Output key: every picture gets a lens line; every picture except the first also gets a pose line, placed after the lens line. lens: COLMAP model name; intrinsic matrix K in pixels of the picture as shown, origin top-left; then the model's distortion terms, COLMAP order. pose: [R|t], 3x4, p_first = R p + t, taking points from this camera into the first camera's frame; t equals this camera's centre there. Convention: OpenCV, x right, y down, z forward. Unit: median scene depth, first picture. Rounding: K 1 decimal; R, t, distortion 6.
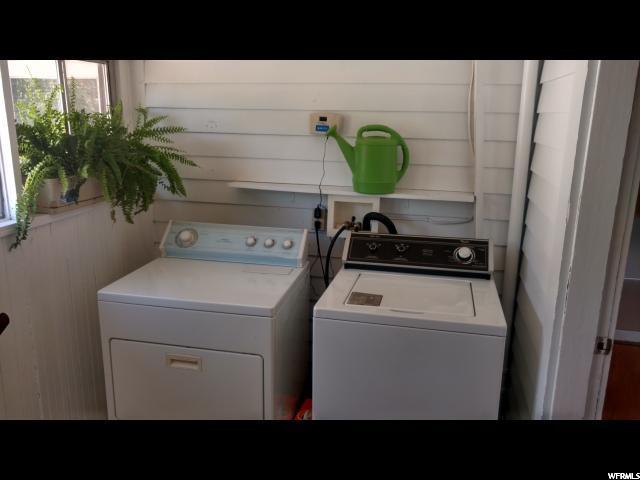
lens RADIAL K [[518.4, 0, 320.0], [0, 518.4, 240.0], [0, 0, 1]] dist [0.024632, -0.001431]
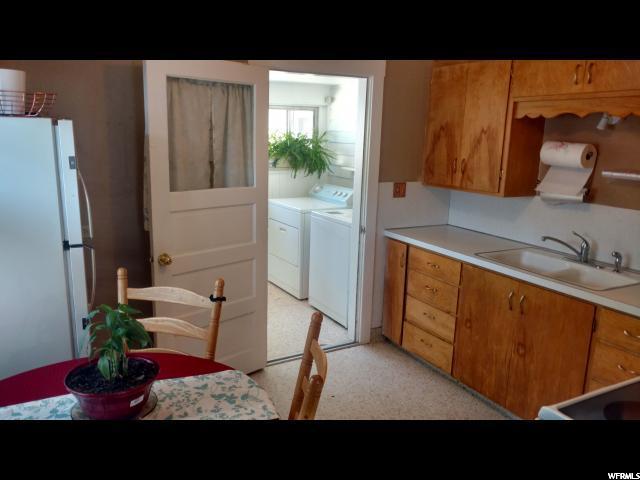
lens RADIAL K [[518.4, 0, 320.0], [0, 518.4, 240.0], [0, 0, 1]] dist [0.024632, -0.001431]
pose [[0.668156, 0.160314, -0.726545, 1.391107], [-0.206406, 0.978121, 0.026007, 0.148648], [0.714818, 0.132586, 0.686627, -0.481290]]
